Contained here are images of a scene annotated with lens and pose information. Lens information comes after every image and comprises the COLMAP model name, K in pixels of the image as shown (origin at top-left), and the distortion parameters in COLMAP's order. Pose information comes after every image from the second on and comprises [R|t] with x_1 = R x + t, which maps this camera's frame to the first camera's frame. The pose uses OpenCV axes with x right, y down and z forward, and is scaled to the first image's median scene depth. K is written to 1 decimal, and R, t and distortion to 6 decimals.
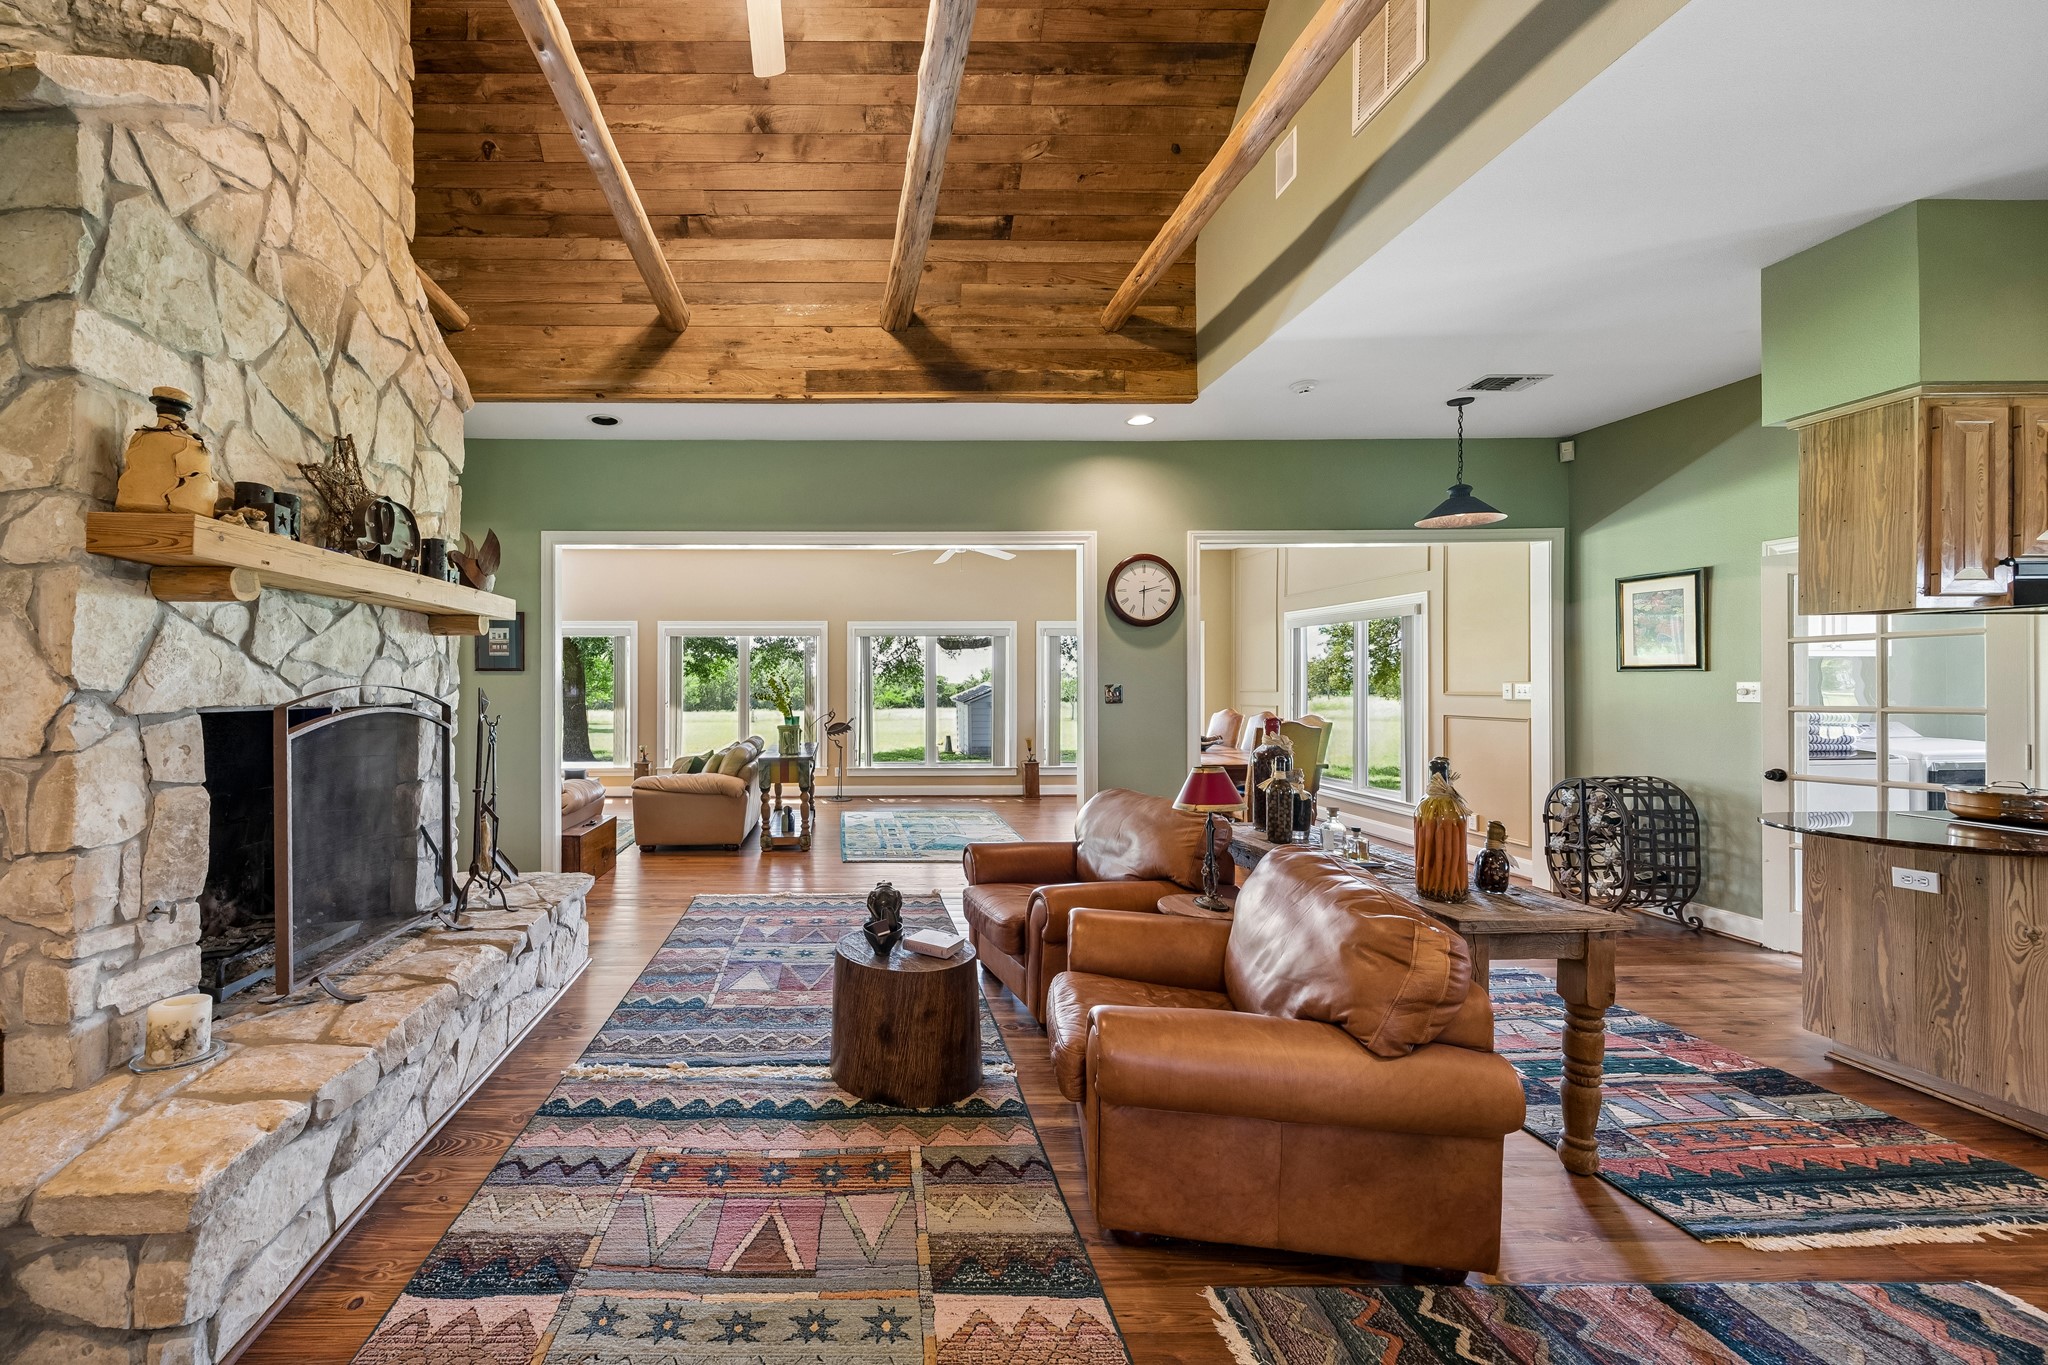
lens RADIAL K [[755.4, 0, 840.8], [0, 755.4, 683.2], [0, 0, 1]] dist [-0.002315, 0.000291]
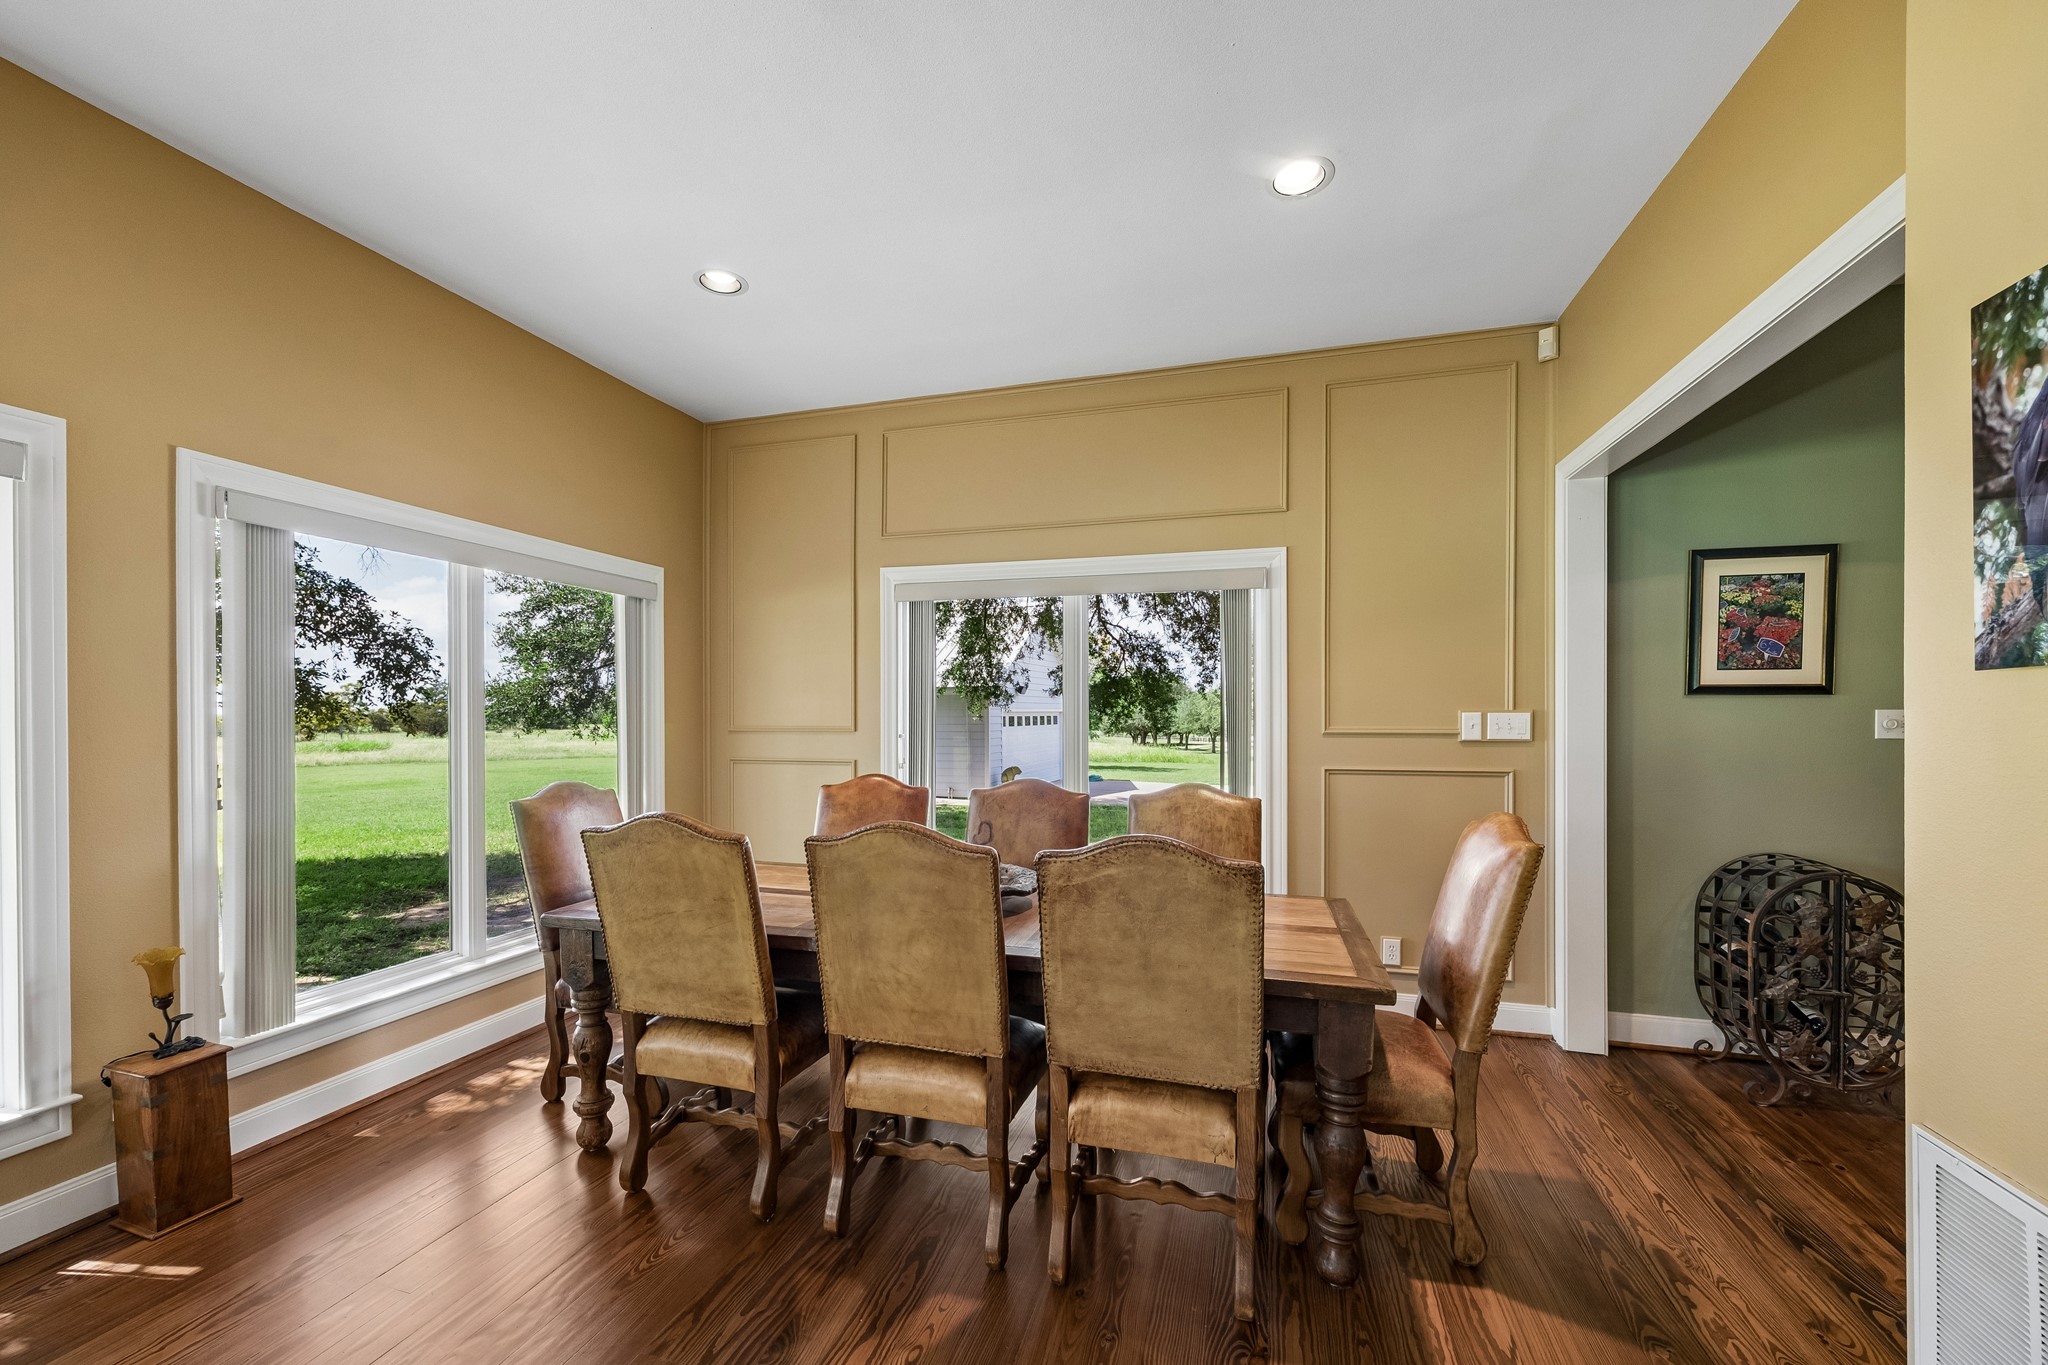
lens RADIAL K [[816.2, 0, 1014.7], [0, 816.2, 731.1], [0, 0, 1]] dist [0.009609, -0.000132]
pose [[0.290813, -0.014918, 0.956664, 0.259702], [0.000691, 0.999881, 0.015382, 0.009542], [-0.956780, -0.003812, 0.290788, 2.056547]]
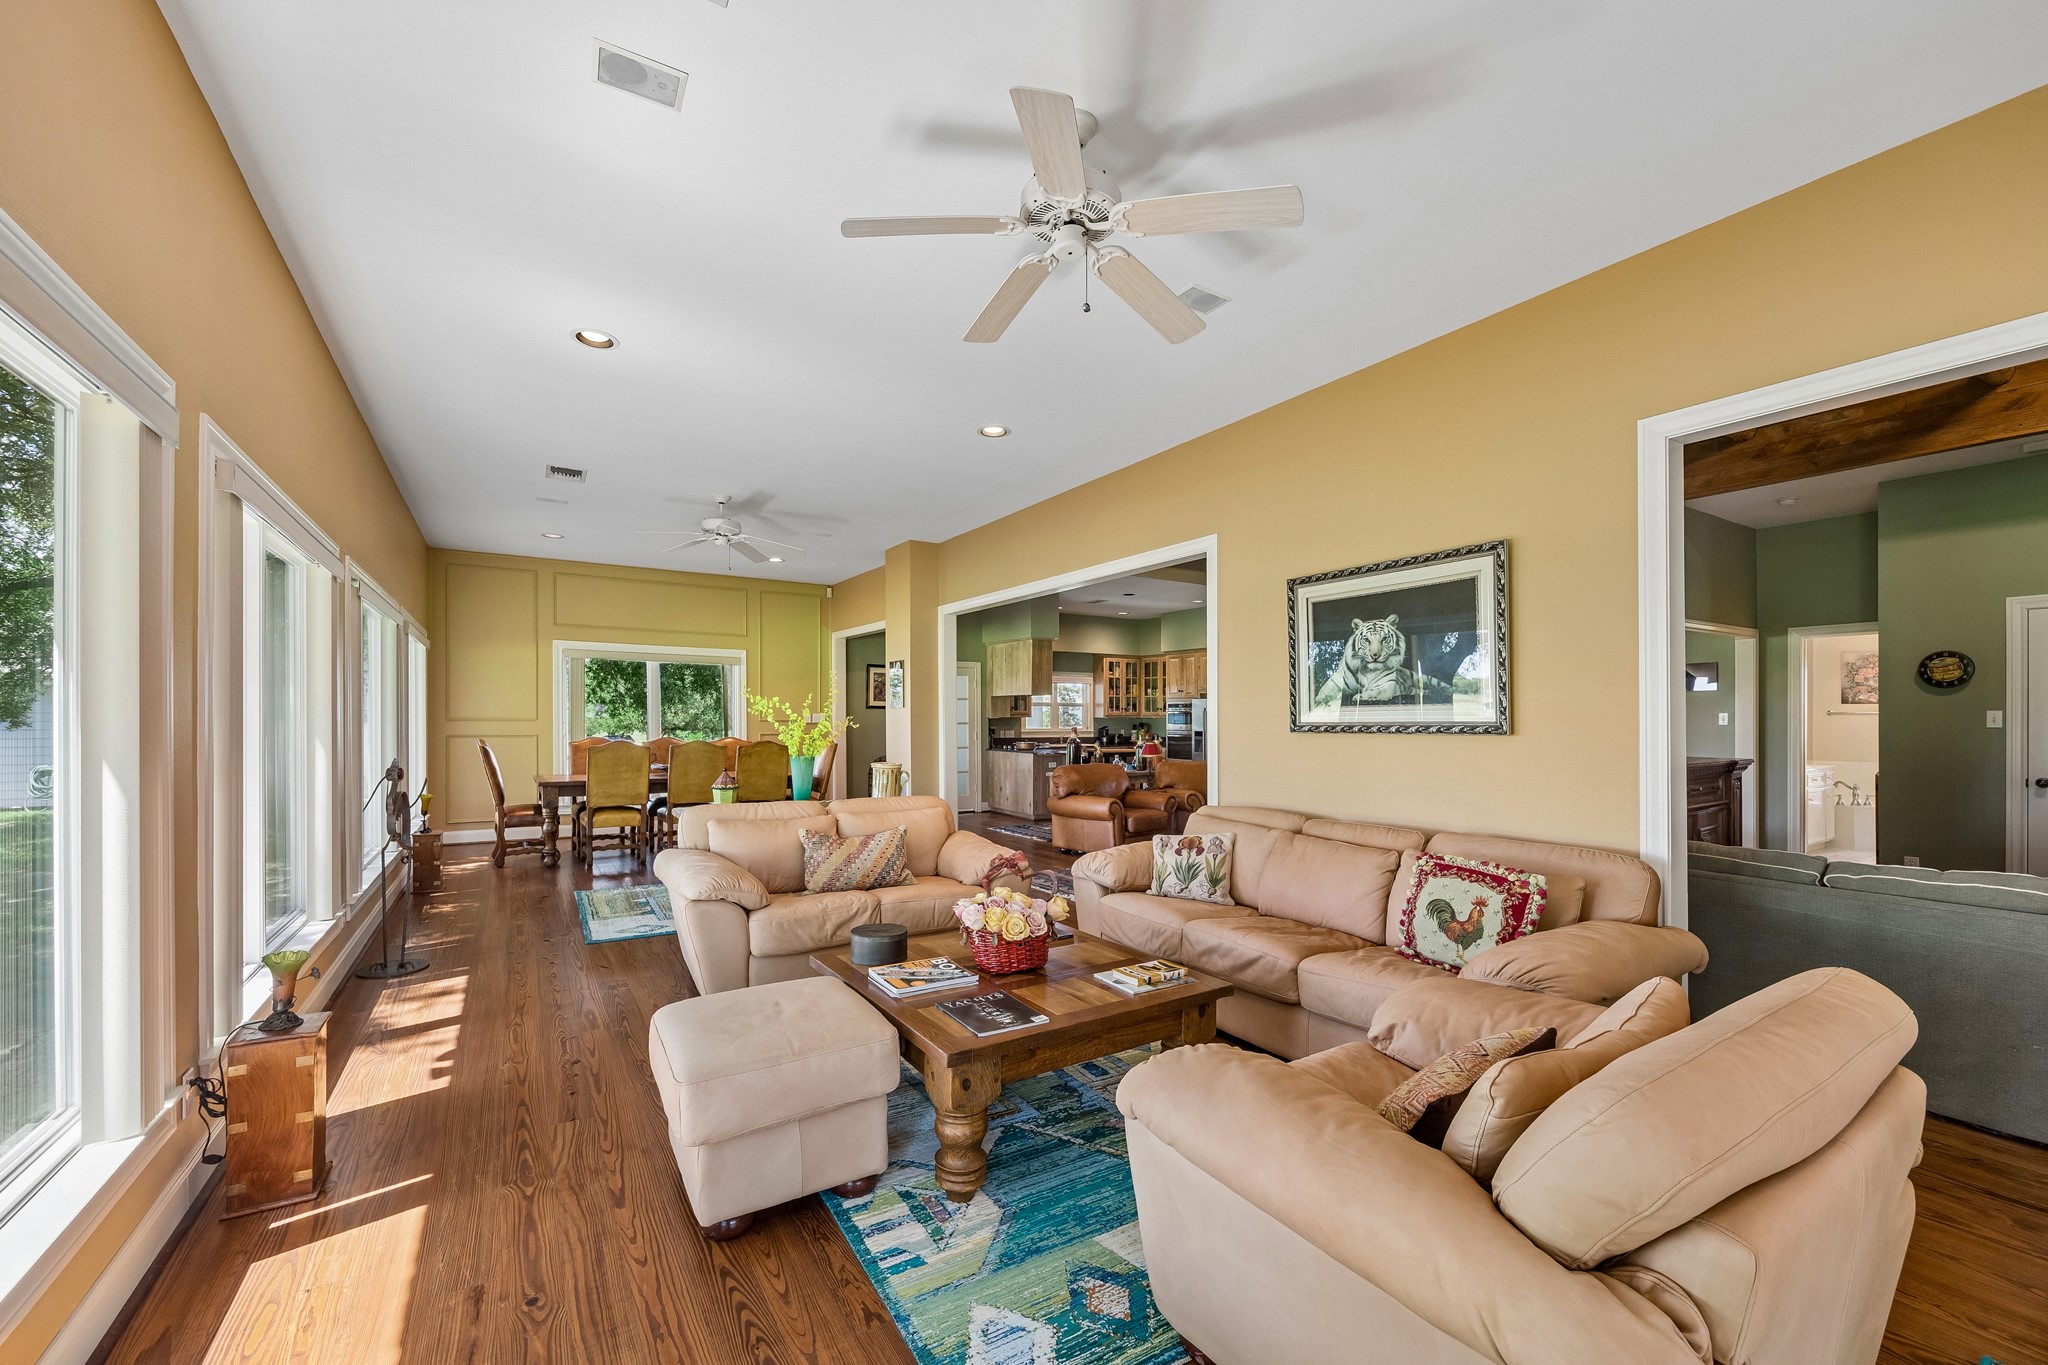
lens RADIAL K [[806.8, 0, 1012.1], [0, 806.8, 721.1], [0, 0, 1]] dist [-0.000376, -0.002413]
pose [[-0.524108, -0.001500, 0.851650, -1.714476], [-0.003659, 0.999993, -0.000491, 0.031486], [-0.851644, -0.003373, -0.524110, 2.802445]]
